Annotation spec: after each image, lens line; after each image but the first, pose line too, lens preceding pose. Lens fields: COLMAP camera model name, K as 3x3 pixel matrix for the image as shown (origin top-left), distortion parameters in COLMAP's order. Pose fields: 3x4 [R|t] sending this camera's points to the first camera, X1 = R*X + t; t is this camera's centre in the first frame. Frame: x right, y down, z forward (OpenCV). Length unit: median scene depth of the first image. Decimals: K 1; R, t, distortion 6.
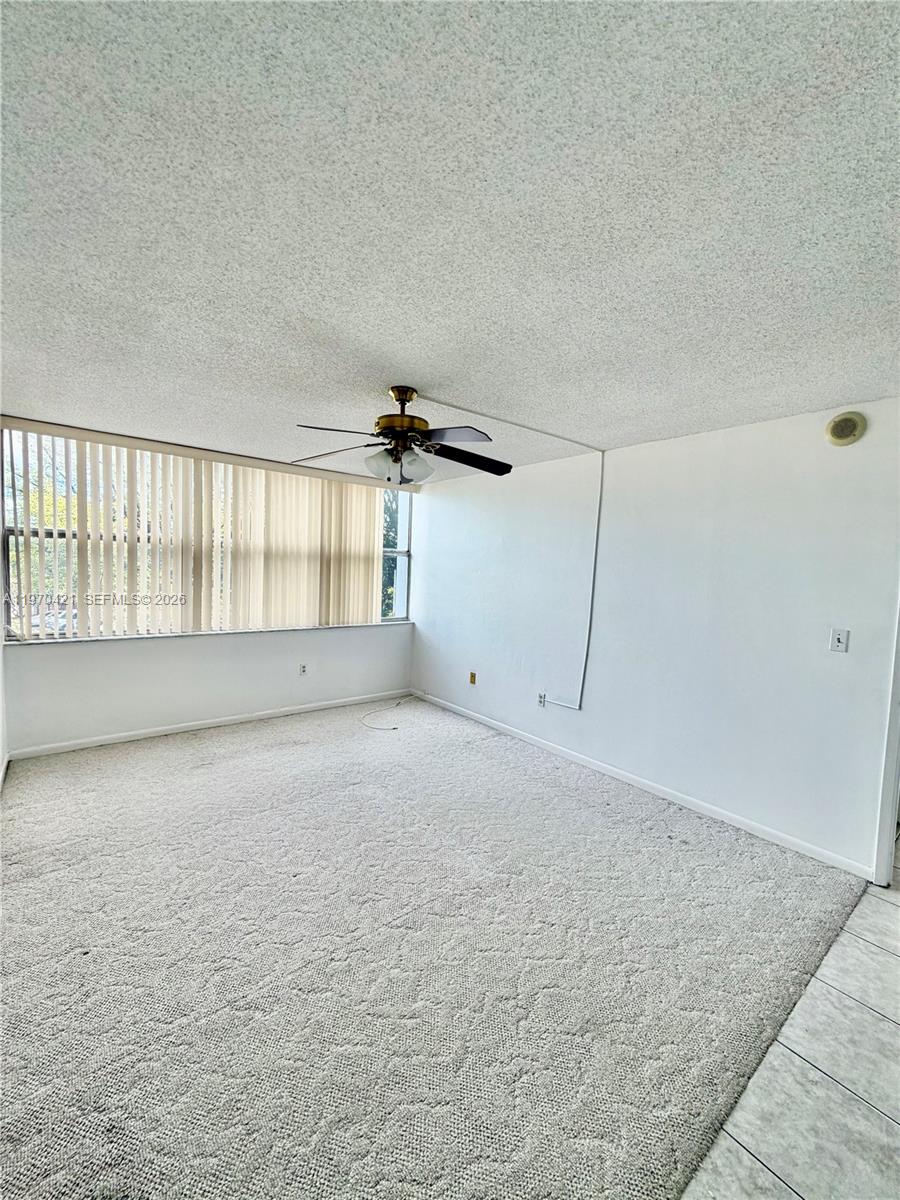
lens RADIAL K [[478.5, 0, 448.1], [0, 478.5, 599.3], [0, 0, 1]] dist [-0.001891, 0.000401]
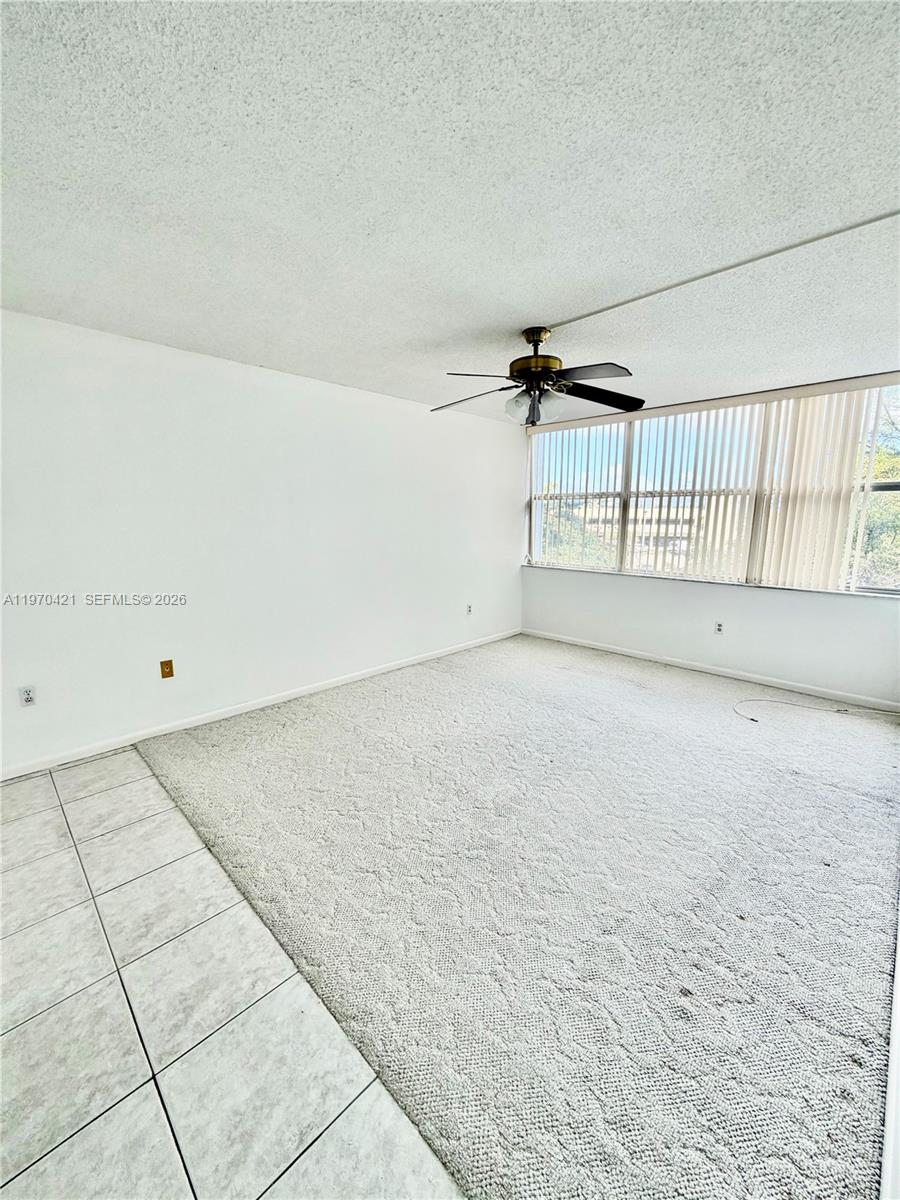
lens RADIAL K [[478.5, 0, 448.5], [0, 478.5, 600.9], [0, 0, 1]] dist [-0.001891, 0.000401]
pose [[0.111696, 0.139859, -0.983851, 0.631257], [-0.061372, 0.989128, 0.133642, 0.008289], [0.991845, 0.045454, 0.119065, 0.461567]]
